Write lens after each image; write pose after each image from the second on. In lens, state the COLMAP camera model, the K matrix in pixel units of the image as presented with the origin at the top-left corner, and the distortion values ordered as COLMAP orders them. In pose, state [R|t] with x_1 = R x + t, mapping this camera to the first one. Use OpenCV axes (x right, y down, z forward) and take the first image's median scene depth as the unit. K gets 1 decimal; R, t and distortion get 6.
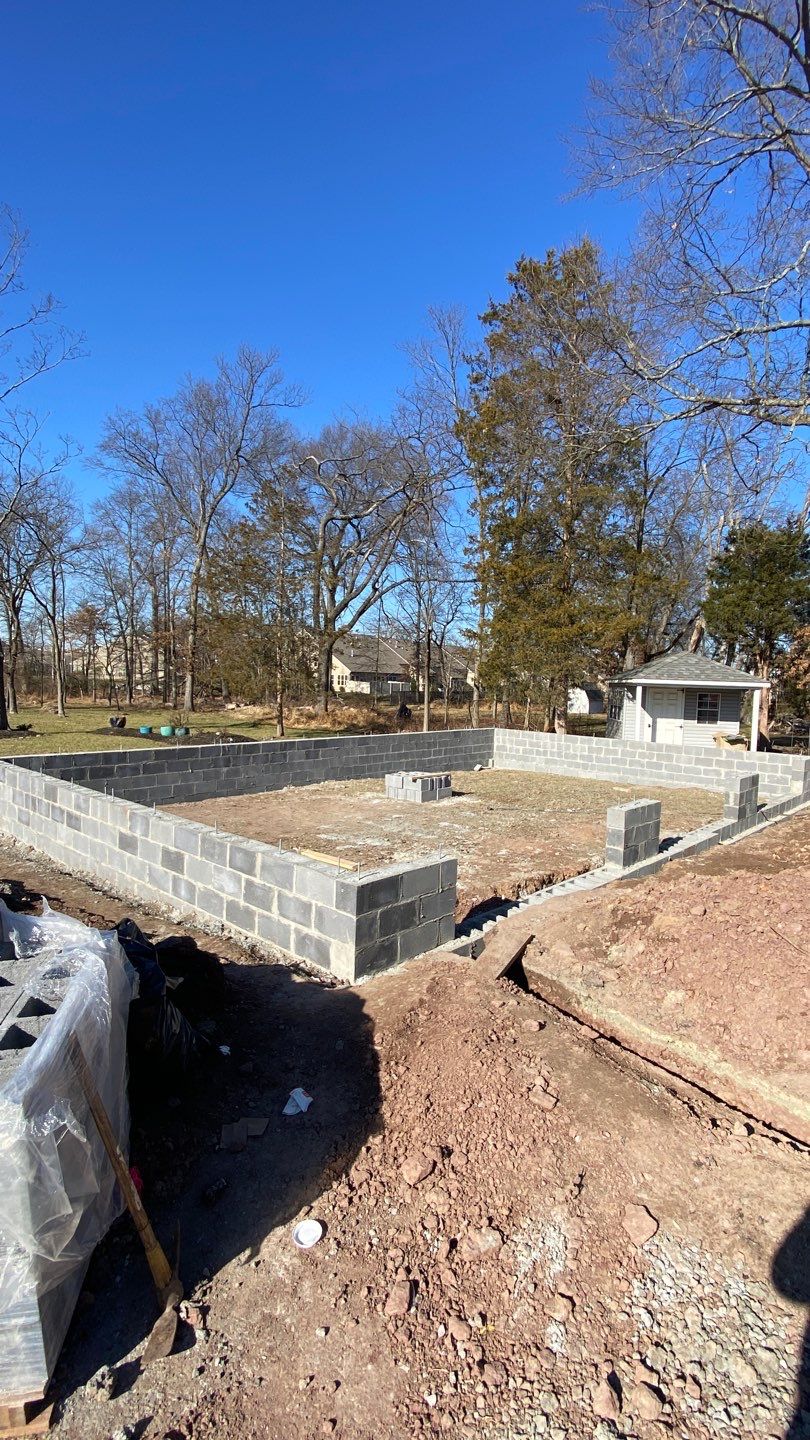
lens RADIAL K [[681.5, 0, 406.2], [0, 681.5, 734.3], [0, 0, 1]] dist [0.007988, -0.003998]
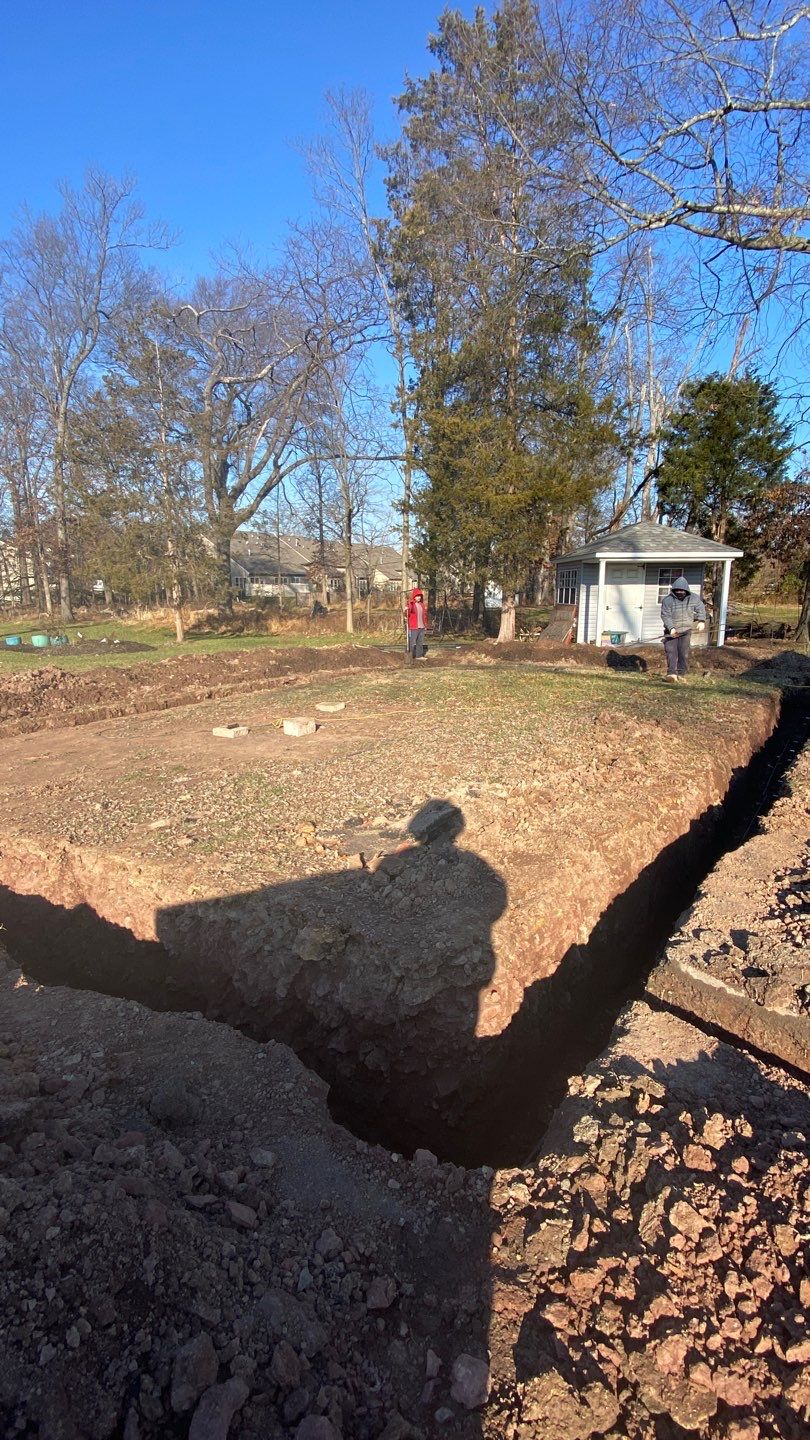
lens RADIAL K [[681.5, 0, 393.4], [0, 681.5, 711.0], [0, 0, 1]] dist [0.007988, -0.003998]
pose [[0.990684, -0.062530, 0.120973, -0.023140], [0.048973, 0.992505, 0.111962, 0.004410], [-0.127067, -0.104994, 0.986321, 0.095383]]
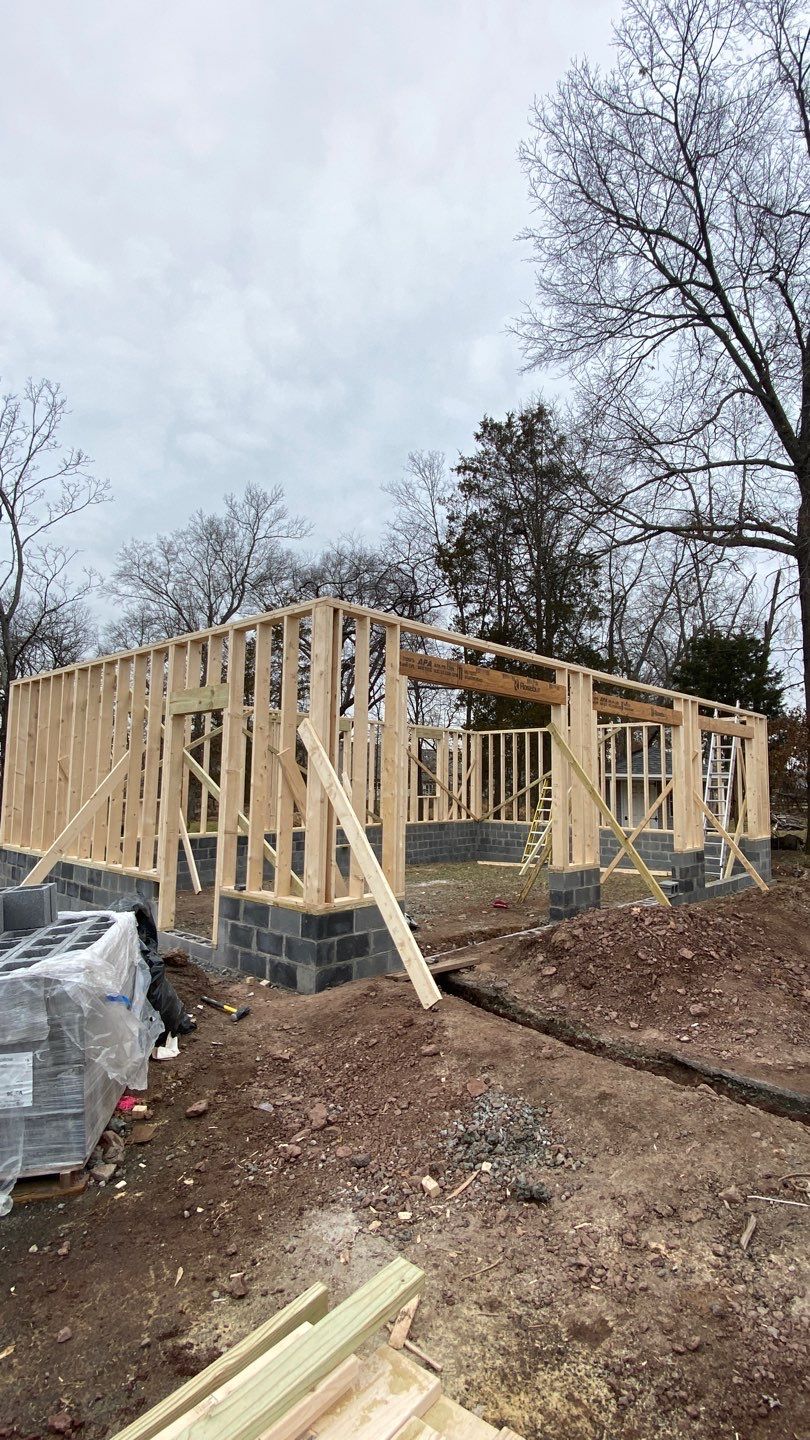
lens RADIAL K [[681.5, 0, 411.3], [0, 681.5, 724.8], [0, 0, 1]] dist [0.007988, -0.003998]
pose [[0.999731, -0.022724, 0.004558, 0.013512], [0.023169, 0.984930, -0.171395, 0.012020], [-0.000595, 0.171455, 0.985192, -0.039972]]
